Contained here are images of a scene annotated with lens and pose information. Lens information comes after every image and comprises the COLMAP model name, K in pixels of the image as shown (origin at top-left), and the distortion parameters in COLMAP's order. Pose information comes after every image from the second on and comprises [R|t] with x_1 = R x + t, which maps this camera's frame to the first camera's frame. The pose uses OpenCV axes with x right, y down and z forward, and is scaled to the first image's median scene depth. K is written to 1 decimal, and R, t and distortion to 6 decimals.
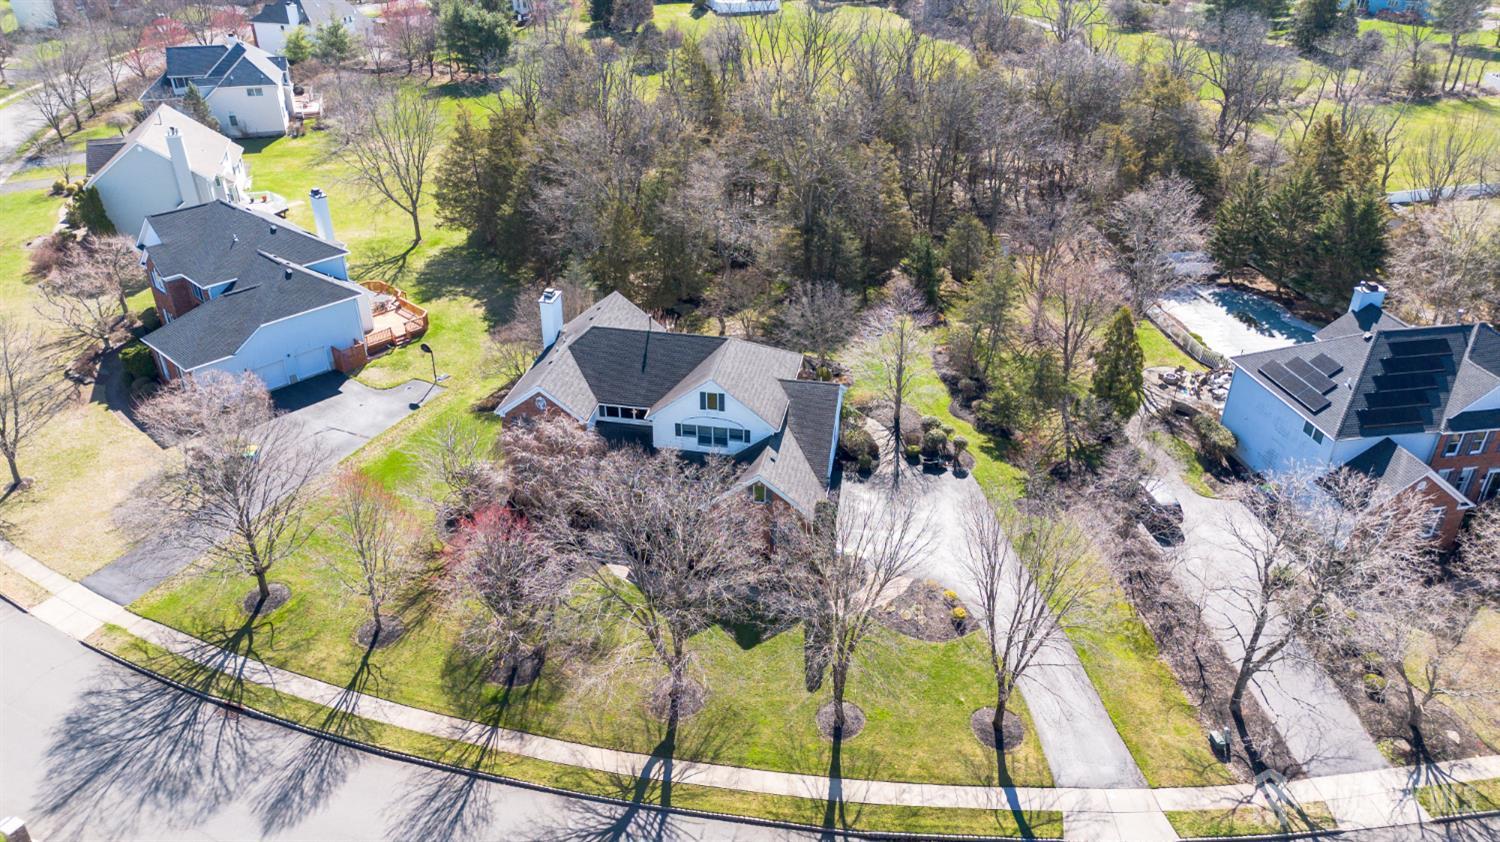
lens RADIAL K [[1062.5, 0, 749.7], [0, 1062.5, 410.2], [0, 0, 1]] dist [0.072461, -0.068941]
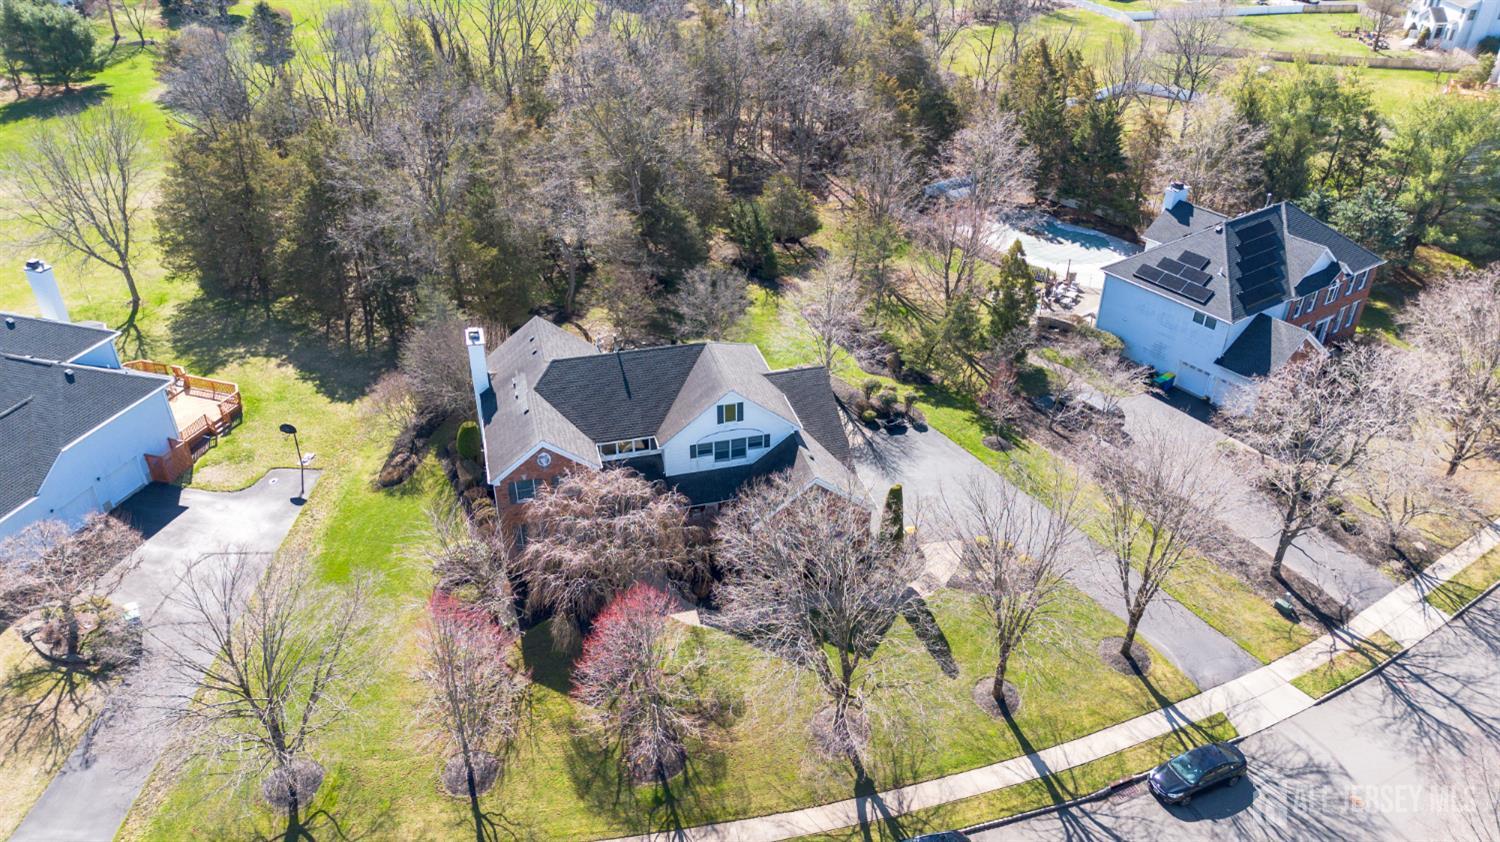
lens RADIAL K [[1062.5, 0, 751.1], [0, 1062.5, 410.2], [0, 0, 1]] dist [0.072461, -0.068941]
pose [[0.905102, -0.223719, 0.361580, -0.380406], [0.209458, 0.974643, 0.078726, -0.085816], [-0.370024, 0.004481, 0.929011, 0.144698]]
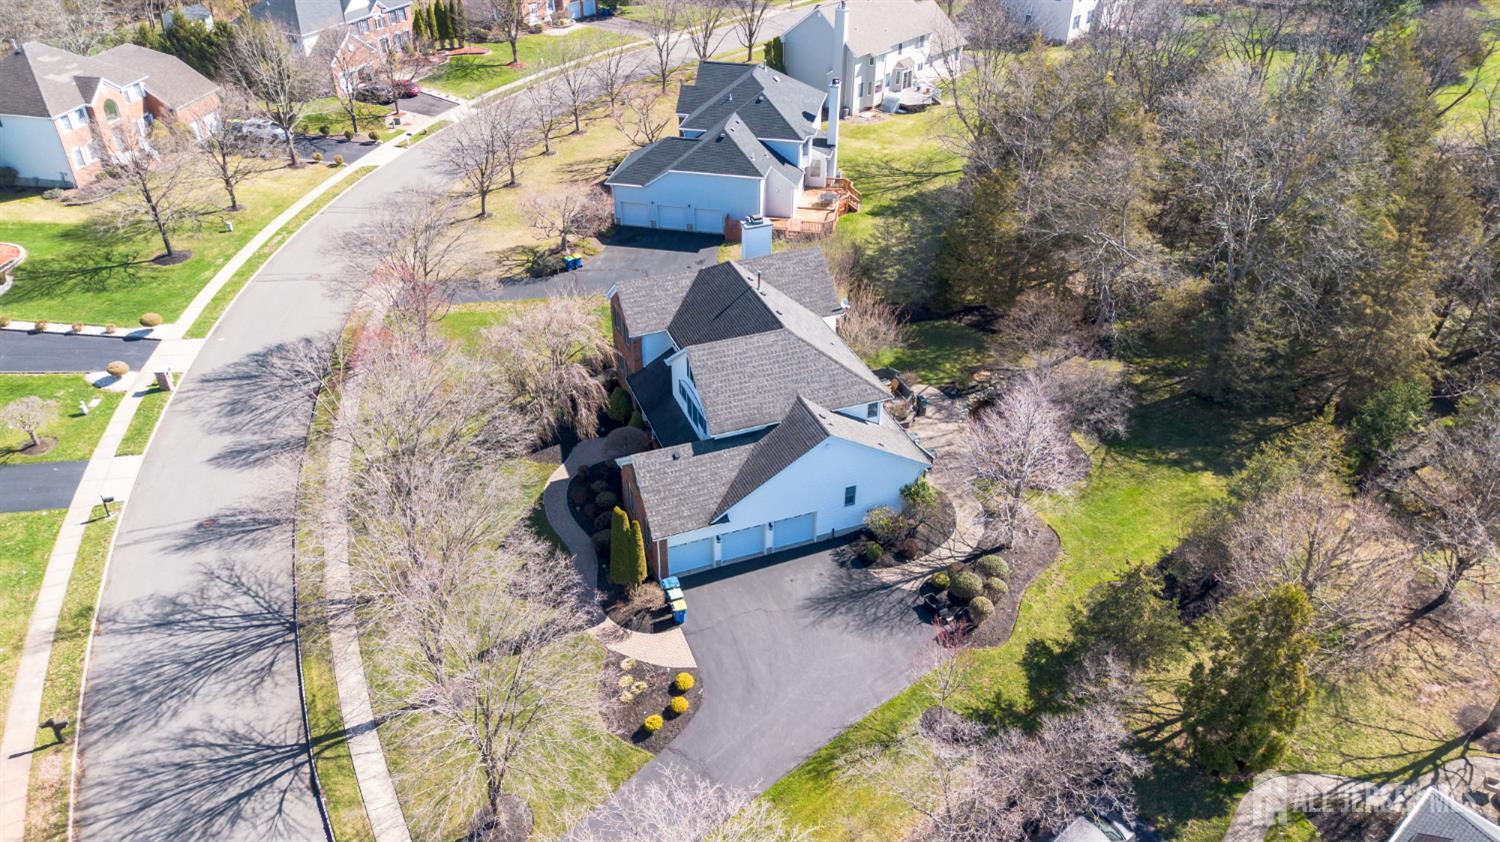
lens RADIAL K [[1062.5, 0, 748.7], [0, 1062.5, 412.3], [0, 0, 1]] dist [0.072461, -0.068941]
pose [[0.519725, 0.468862, -0.714181, 0.700724], [-0.418428, 0.868521, 0.265688, -0.257652], [0.744851, 0.160749, 0.647577, 0.493646]]
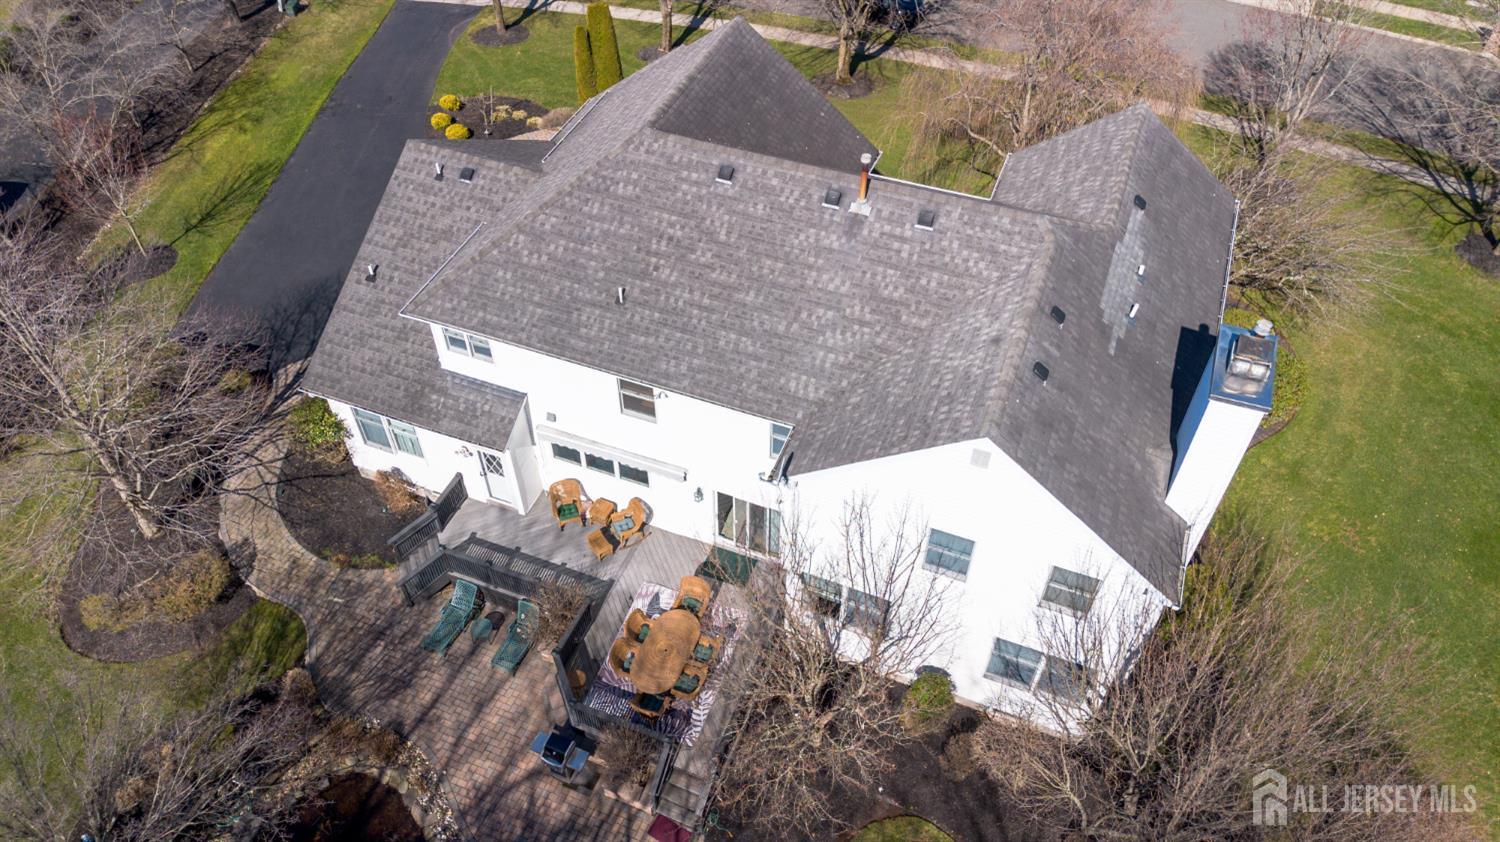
lens RADIAL K [[1062.5, 0, 747.6], [0, 1062.5, 417.6], [0, 0, 1]] dist [0.072461, -0.068941]
pose [[-0.980364, -0.148403, 0.129855, -0.129549], [0.089909, 0.249691, 0.964142, -0.442481], [-0.175505, 0.956886, -0.231446, 1.339646]]
